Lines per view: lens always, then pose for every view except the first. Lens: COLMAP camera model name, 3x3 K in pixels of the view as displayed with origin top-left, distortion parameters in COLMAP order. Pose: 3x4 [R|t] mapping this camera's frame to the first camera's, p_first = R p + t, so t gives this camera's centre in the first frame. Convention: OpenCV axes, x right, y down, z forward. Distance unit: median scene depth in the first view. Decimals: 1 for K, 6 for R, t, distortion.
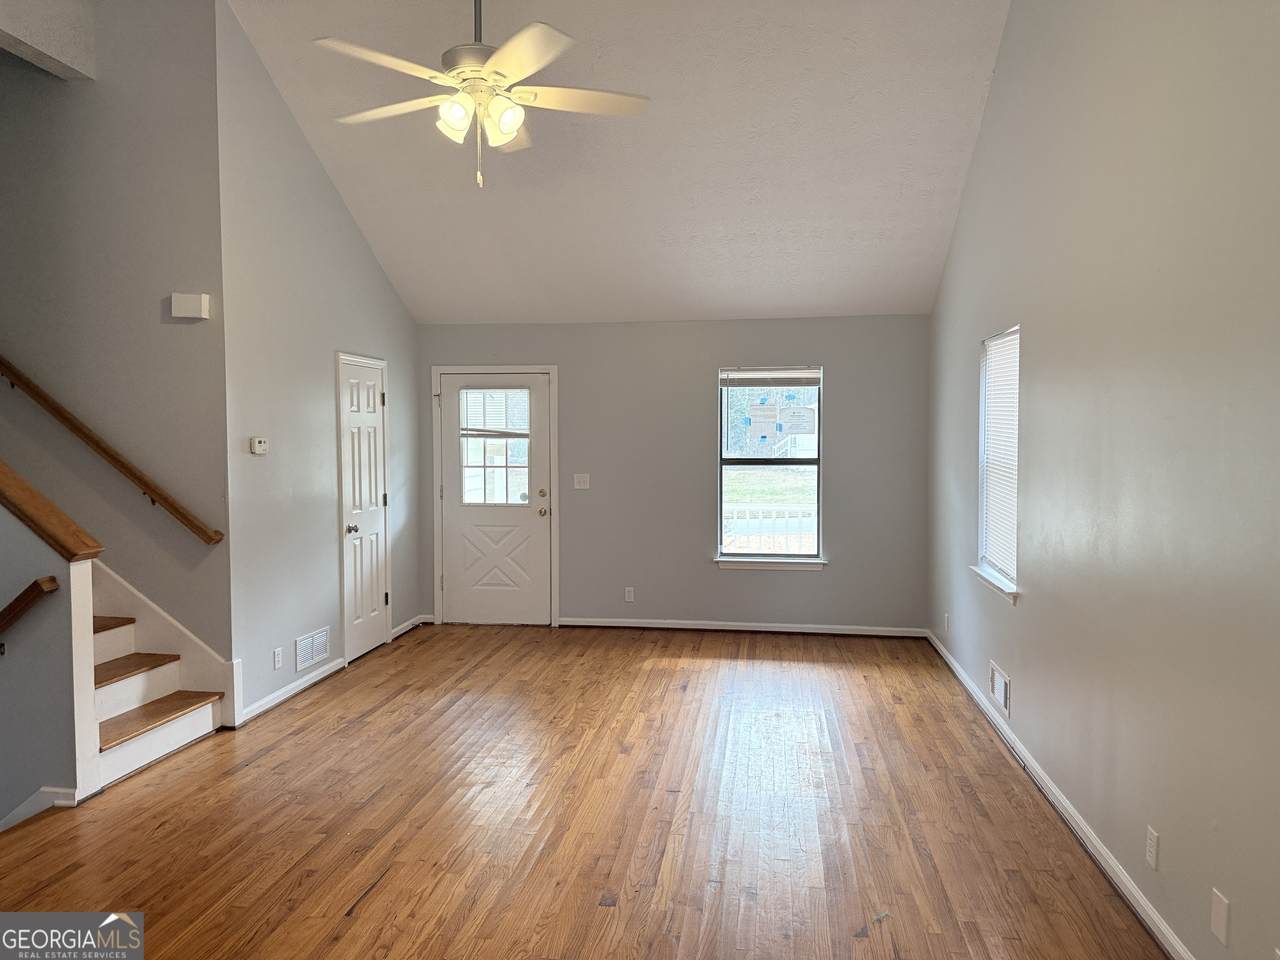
lens RADIAL K [[907.5, 0, 640.0], [0, 907.5, 480.0], [0, 0, 1]] dist [0.038861, -0.006183]
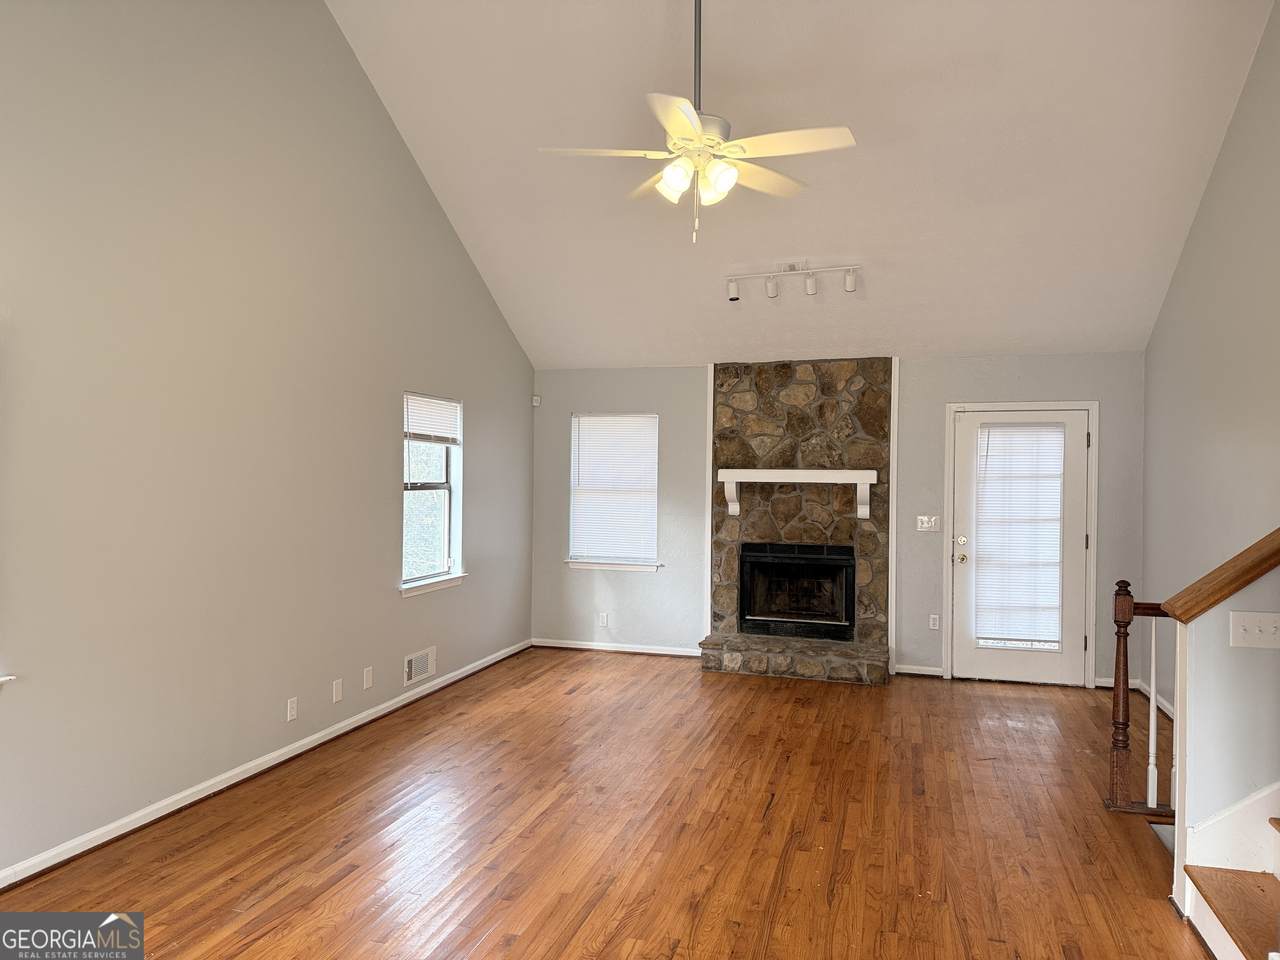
lens RADIAL K [[907.5, 0, 640.0], [0, 907.5, 480.0], [0, 0, 1]] dist [0.038861, -0.006183]
pose [[-0.990618, -0.003767, 0.136607, -0.224793], [0.004143, 0.998333, 0.057575, -0.086542], [-0.136596, 0.057601, -0.988951, 1.813561]]
